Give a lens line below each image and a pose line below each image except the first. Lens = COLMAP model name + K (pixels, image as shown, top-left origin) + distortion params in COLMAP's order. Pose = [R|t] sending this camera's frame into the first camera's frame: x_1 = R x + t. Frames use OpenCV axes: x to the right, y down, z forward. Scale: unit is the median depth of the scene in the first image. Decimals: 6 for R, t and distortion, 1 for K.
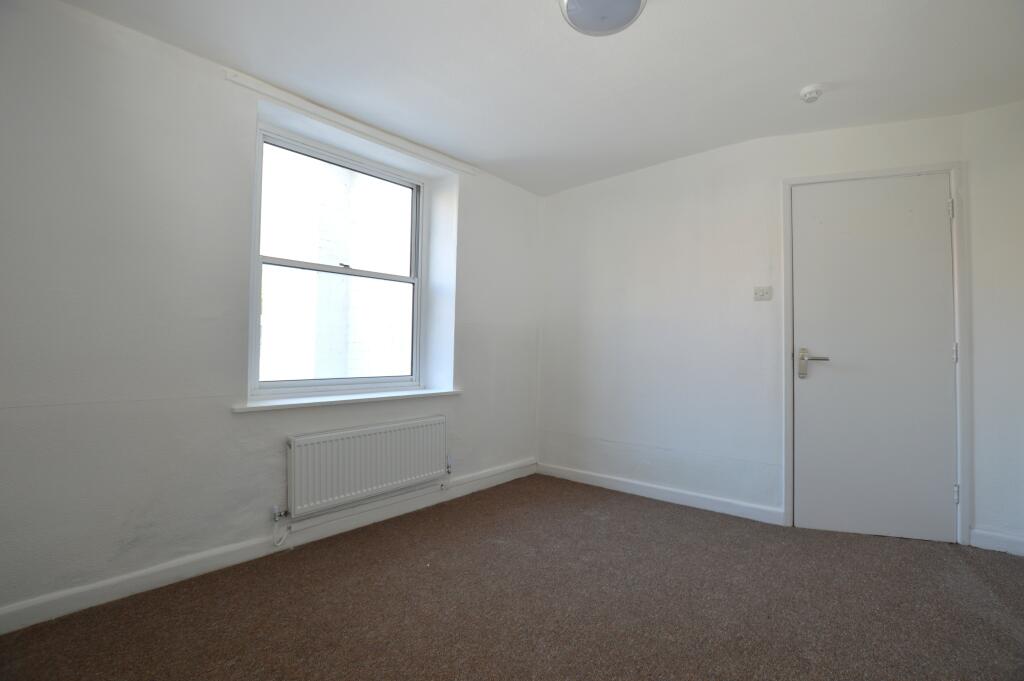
lens RADIAL K [[455.1, 0, 515.9], [0, 455.1, 339.0], [0, 0, 1]] dist [-0.016600, 0.000025]
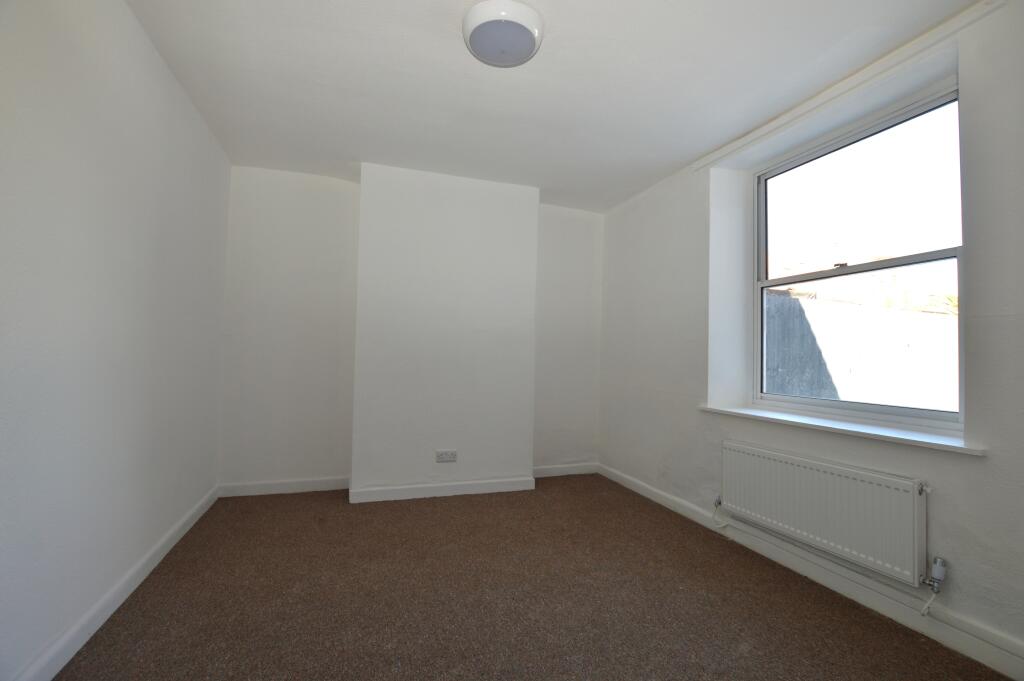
lens RADIAL K [[455.1, 0, 515.9], [0, 455.1, 339.0], [0, 0, 1]] dist [-0.016600, 0.000025]
pose [[-0.483303, -0.050126, -0.874017, 0.745171], [-0.004011, 0.998476, -0.055046, 0.025393], [0.875444, -0.023098, -0.482767, 1.043025]]
